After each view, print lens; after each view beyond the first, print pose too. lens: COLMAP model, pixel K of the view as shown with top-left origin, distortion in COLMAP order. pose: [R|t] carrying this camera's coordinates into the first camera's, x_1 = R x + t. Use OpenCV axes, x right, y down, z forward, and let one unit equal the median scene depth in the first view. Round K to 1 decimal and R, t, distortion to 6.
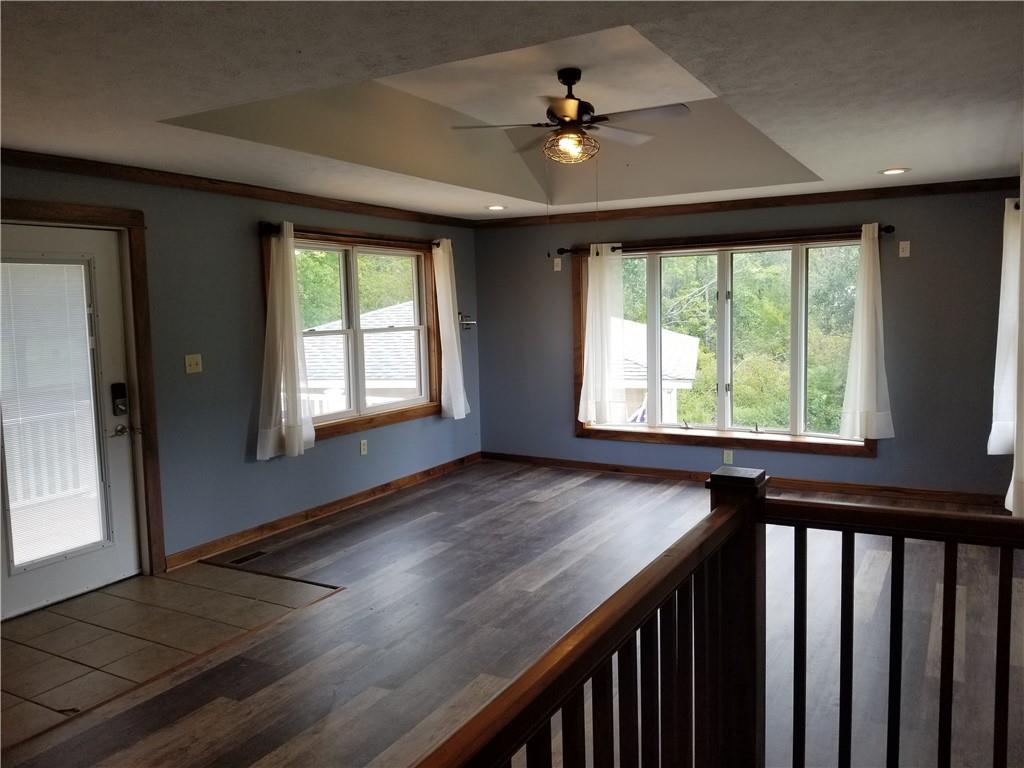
lens RADIAL K [[818.1, 0, 512.0], [0, 818.1, 384.0], [0, 0, 1]] dist [-0.013246, -0.012787]
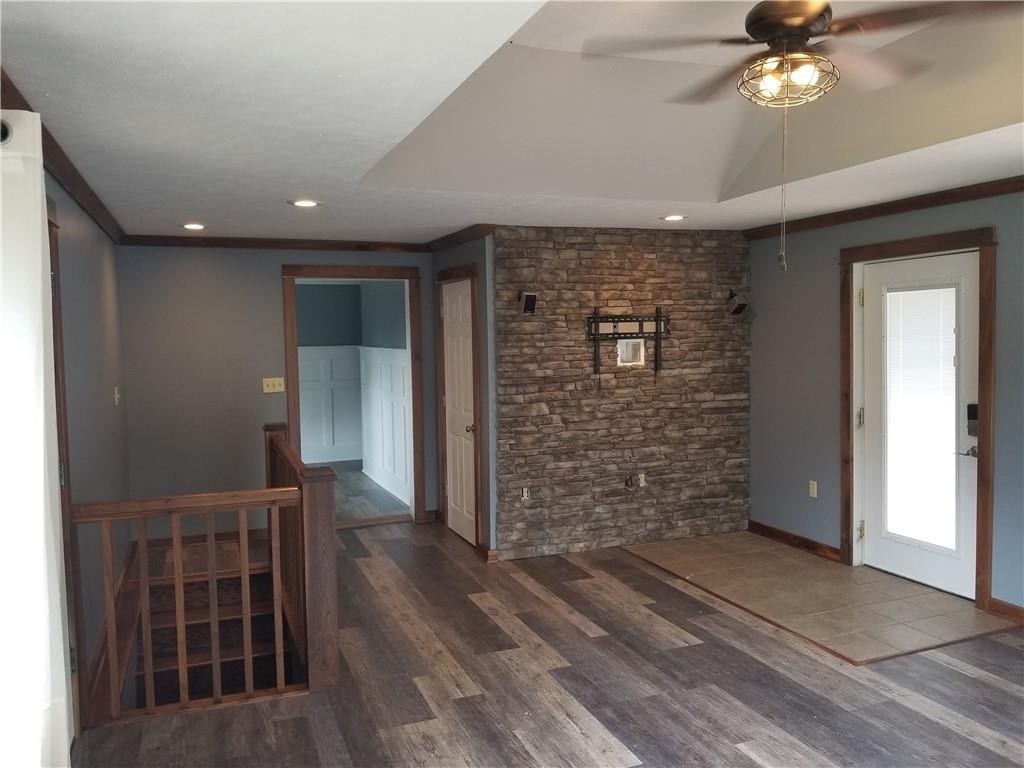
lens RADIAL K [[818.1, 0, 512.0], [0, 818.1, 384.0], [0, 0, 1]] dist [-0.013246, -0.012787]
pose [[-0.652383, 0.087287, -0.752846, 0.661899], [-0.034497, 0.988896, 0.144549, -0.156359], [0.757104, 0.120272, -0.642128, 1.266231]]
